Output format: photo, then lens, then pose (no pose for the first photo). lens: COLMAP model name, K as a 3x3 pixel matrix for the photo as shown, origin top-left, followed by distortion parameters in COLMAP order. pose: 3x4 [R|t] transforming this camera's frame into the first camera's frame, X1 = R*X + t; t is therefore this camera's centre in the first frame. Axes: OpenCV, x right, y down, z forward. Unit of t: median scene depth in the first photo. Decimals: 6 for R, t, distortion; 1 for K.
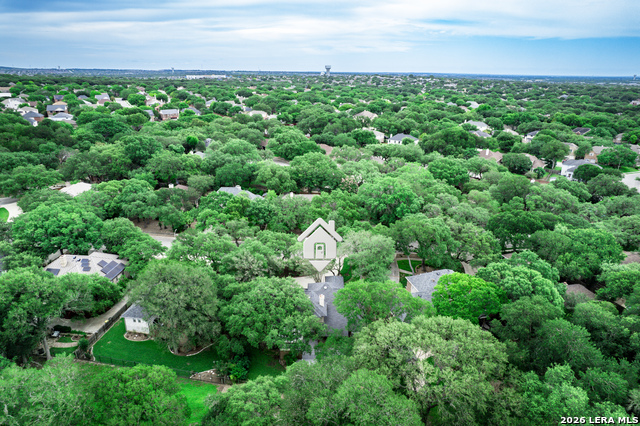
lens RADIAL K [[410.9, 0, 320.0], [0, 410.9, 213.0], [0, 0, 1]] dist [-0.081099, 0.064833]
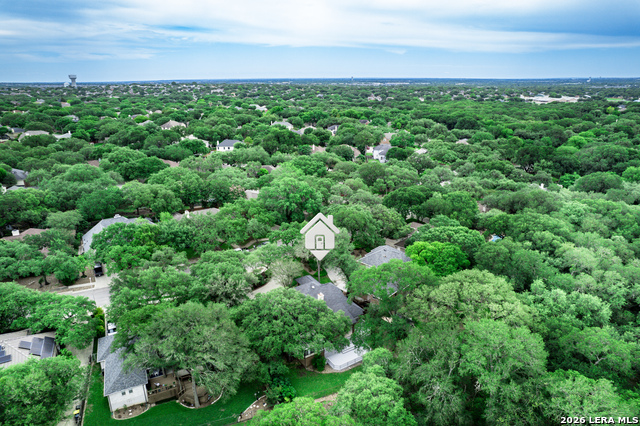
lens RADIAL K [[410.9, 0, 320.0], [0, 410.9, 213.0], [0, 0, 1]] dist [-0.081099, 0.064833]
pose [[0.832725, -0.186680, 0.521268, -0.166839], [0.193999, 0.980140, 0.041101, -0.013654], [-0.518588, 0.066899, 0.852403, 0.034552]]
